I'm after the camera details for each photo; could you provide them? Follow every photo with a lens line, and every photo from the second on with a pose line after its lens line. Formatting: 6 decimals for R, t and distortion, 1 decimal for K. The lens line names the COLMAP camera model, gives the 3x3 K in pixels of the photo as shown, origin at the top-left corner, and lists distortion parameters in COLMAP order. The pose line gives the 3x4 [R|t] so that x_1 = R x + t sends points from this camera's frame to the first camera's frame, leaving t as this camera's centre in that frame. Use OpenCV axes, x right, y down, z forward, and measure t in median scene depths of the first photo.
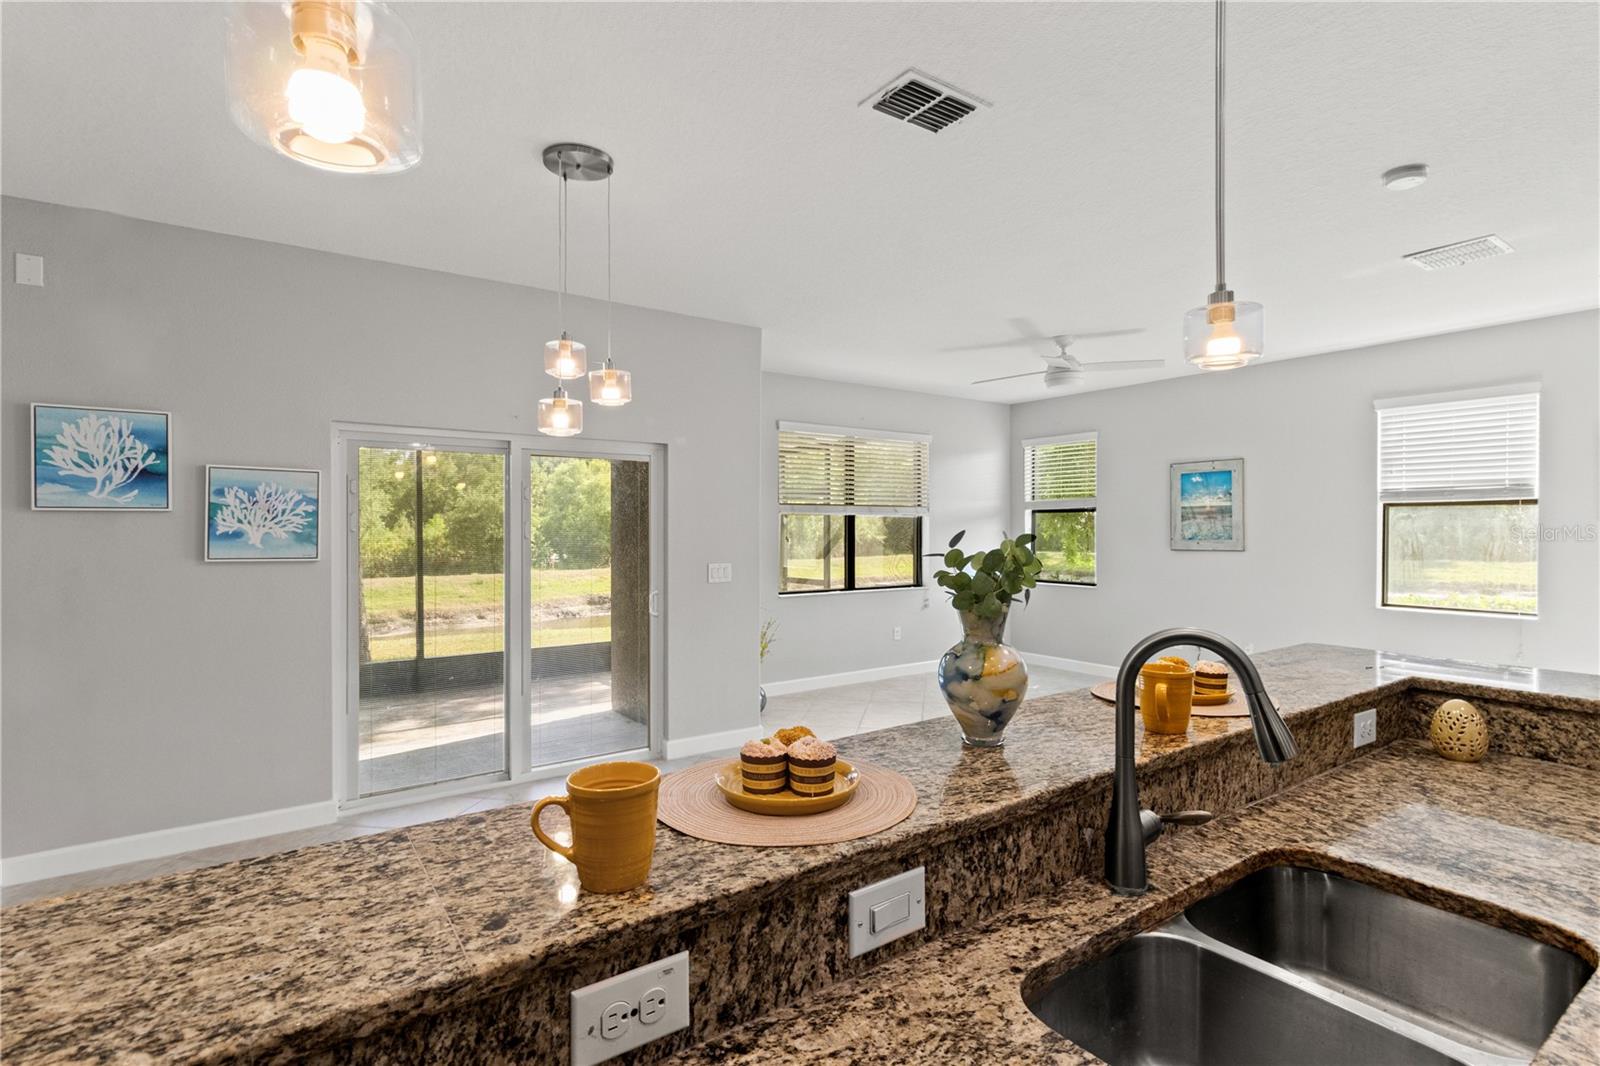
lens RADIAL K [[776.0, 0, 810.5], [0, 776.0, 535.7], [0, 0, 1]] dist [0.003304, 0.000672]
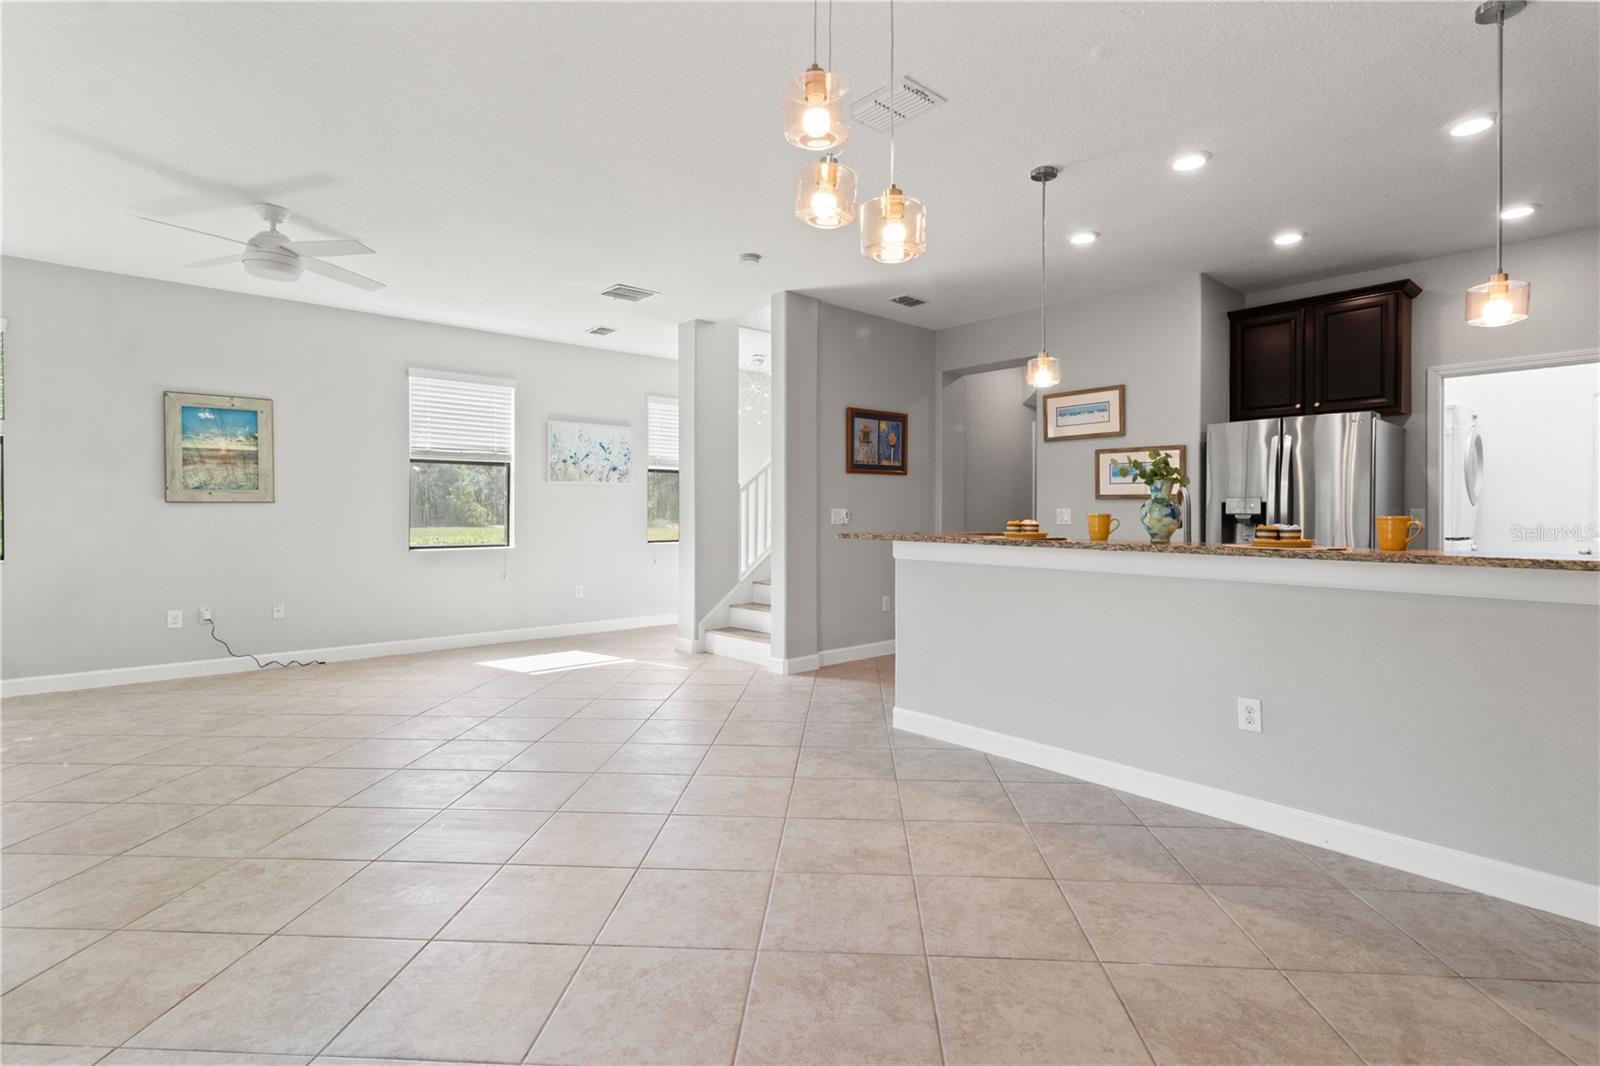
lens RADIAL K [[772.3, 0, 810.8], [0, 772.3, 509.6], [0, 0, 1]] dist [0.003043, 0.002896]
pose [[-0.113221, 0.003190, 0.993565, -0.776322], [0.007773, 0.999967, -0.002325, 0.067658], [-0.993539, 0.007459, -0.113242, 0.926044]]
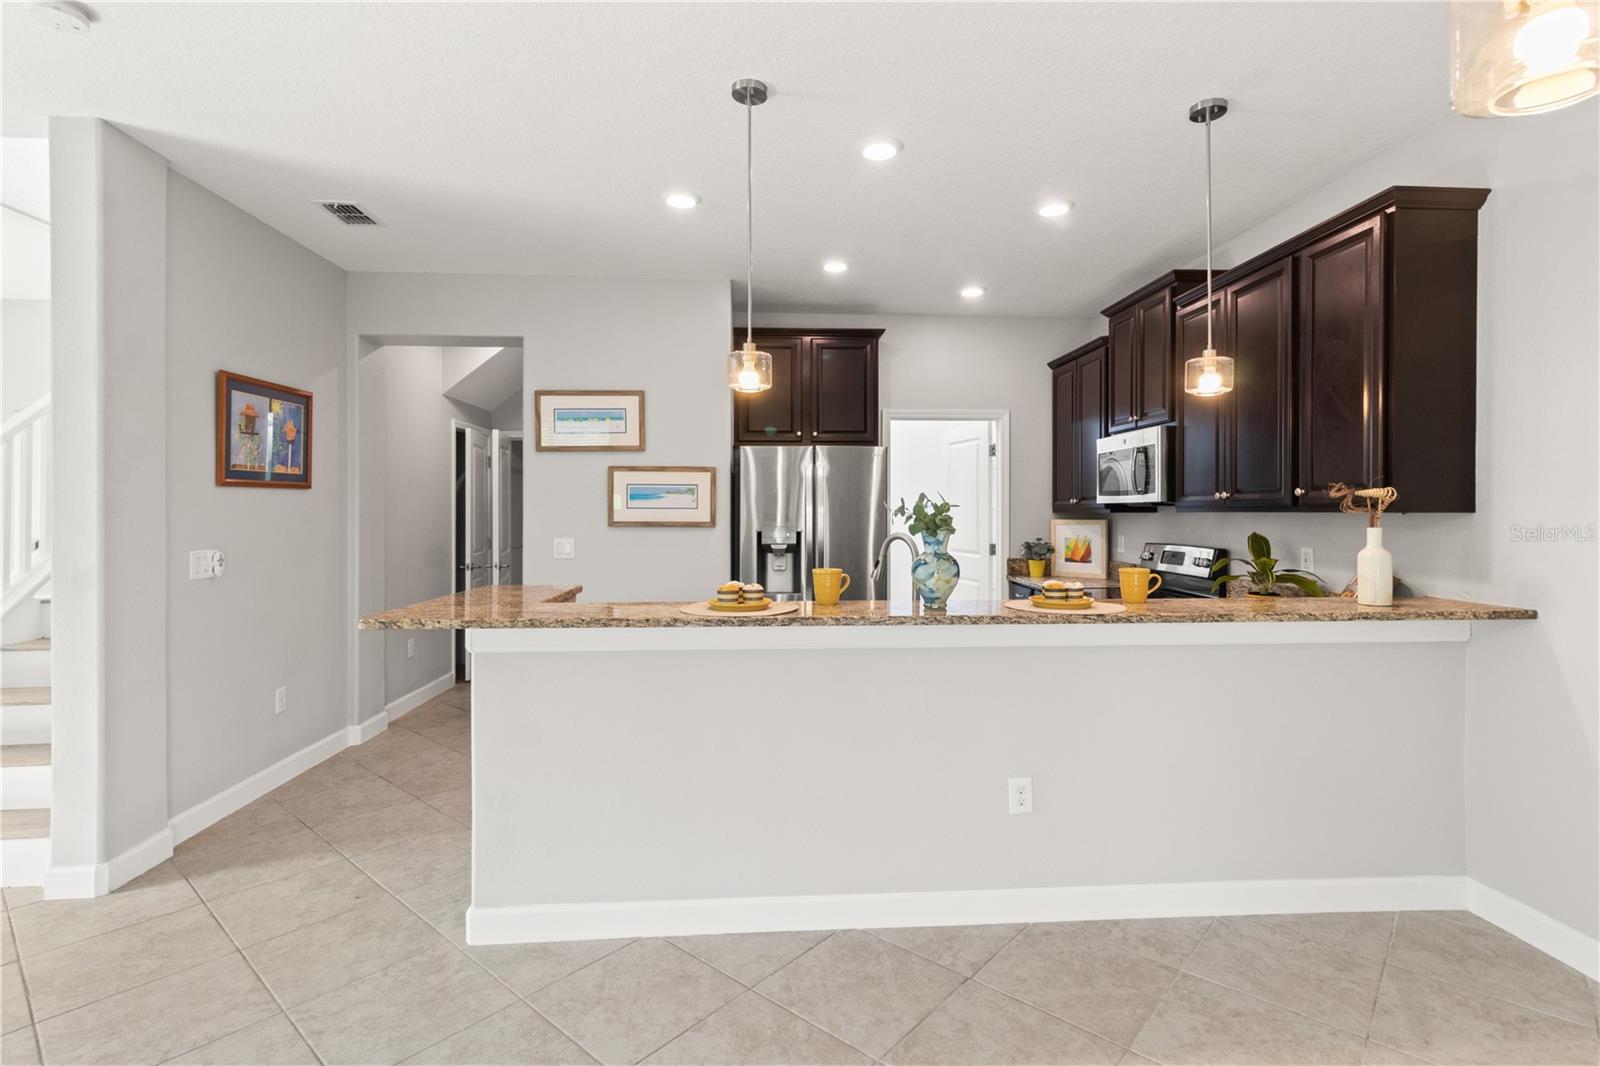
lens RADIAL K [[772.3, 0, 810.8], [0, 772.3, 509.6], [0, 0, 1]] dist [0.003043, 0.002896]
pose [[-0.854057, 0.002405, 0.520174, -0.192325], [0.007332, 0.999946, 0.007416, 0.007593], [-0.520128, 0.010148, -0.854028, 1.103669]]
